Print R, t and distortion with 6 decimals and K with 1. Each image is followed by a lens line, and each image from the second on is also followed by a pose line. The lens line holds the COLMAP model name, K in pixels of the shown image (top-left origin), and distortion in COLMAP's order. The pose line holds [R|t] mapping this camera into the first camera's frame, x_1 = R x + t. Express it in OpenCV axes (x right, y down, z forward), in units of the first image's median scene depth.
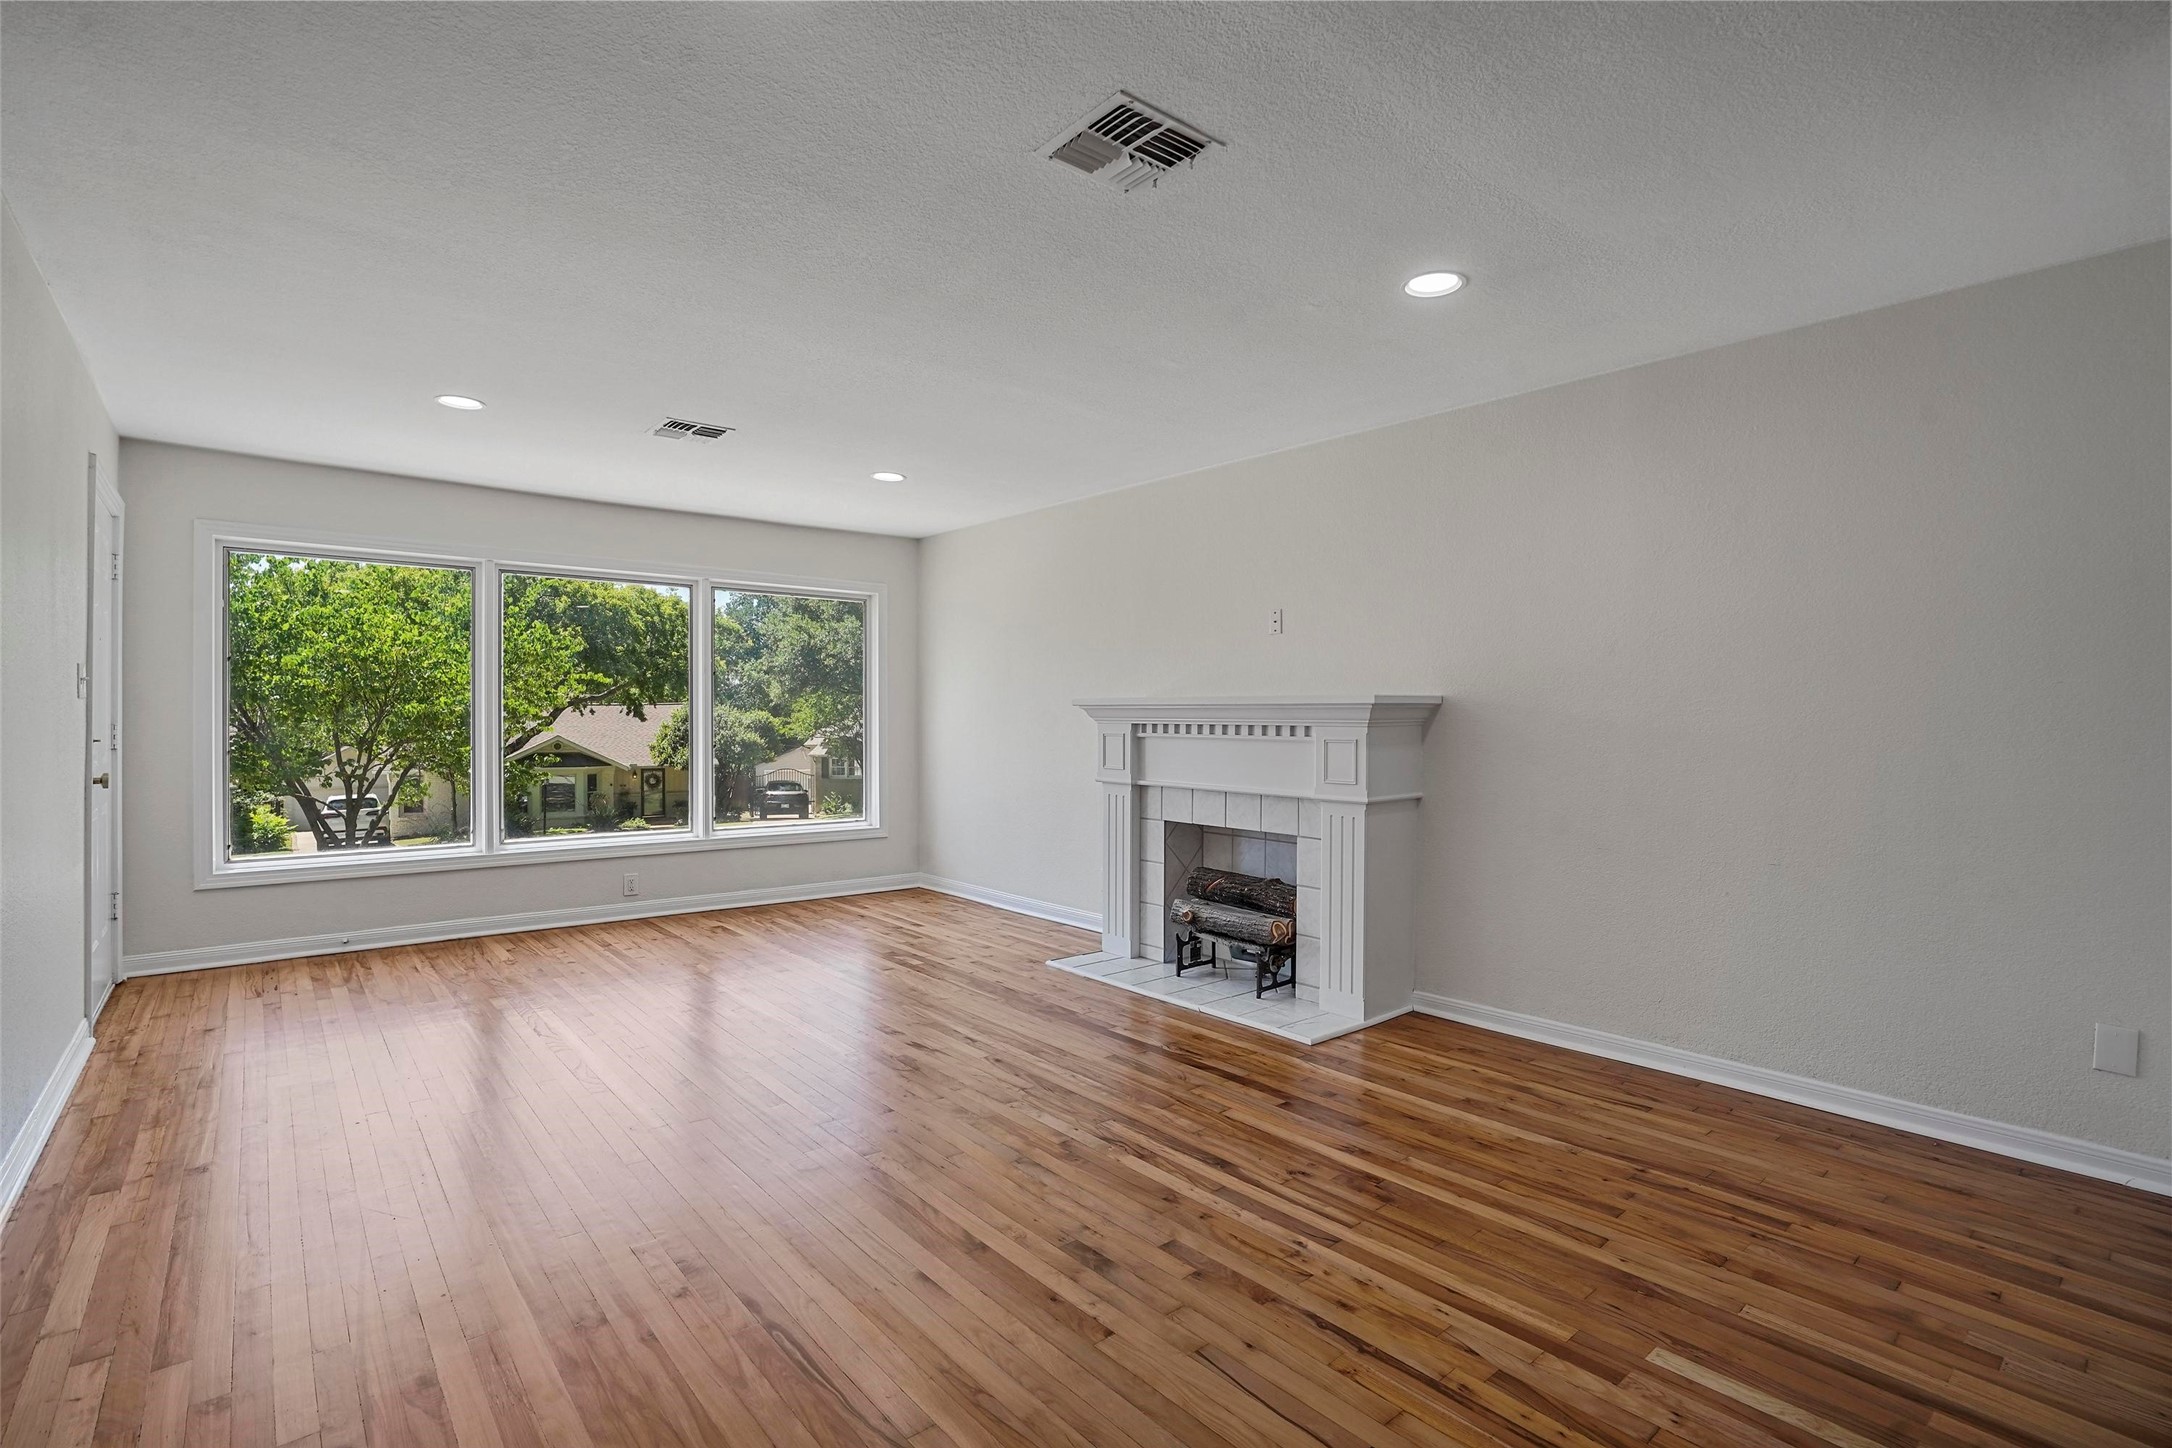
lens RADIAL K [[1014.9, 0, 1100.8], [0, 1014.9, 723.7], [0, 0, 1]] dist [-0.050241, 0.012792]
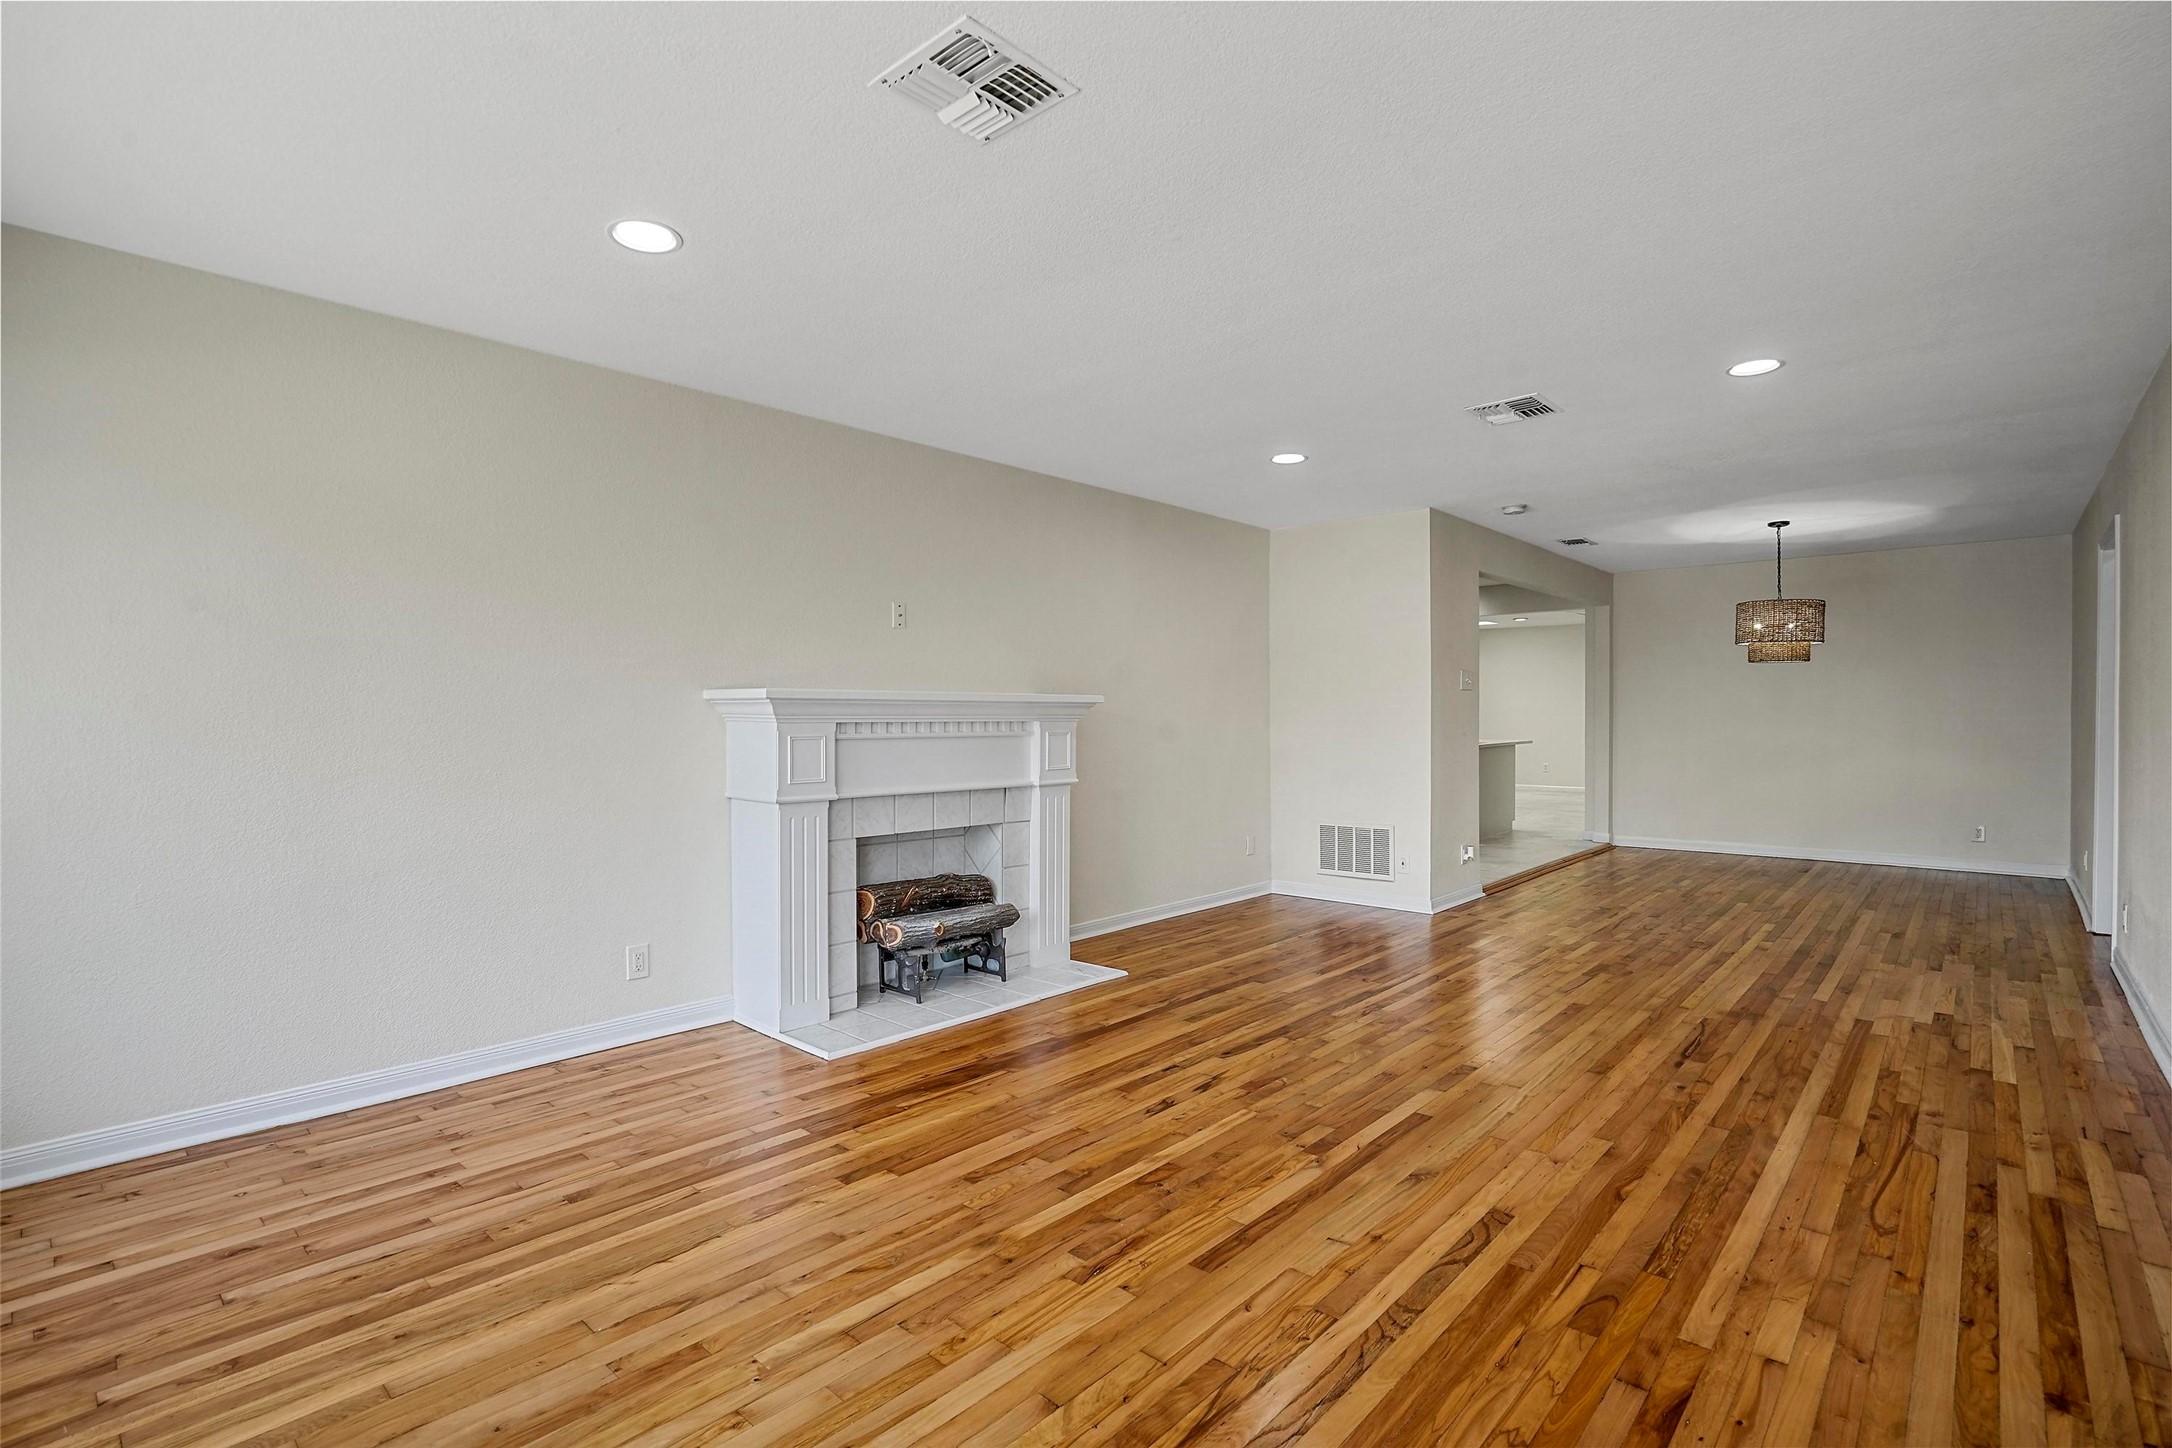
lens RADIAL K [[1014.9, 0, 1076.1], [0, 1014.9, 721.0], [0, 0, 1]] dist [-0.050241, 0.012792]
pose [[-0.113724, -0.011912, 0.993441, -0.797620], [0.007953, 0.999885, 0.012899, -0.011422], [-0.993481, 0.009368, -0.113616, 0.923697]]
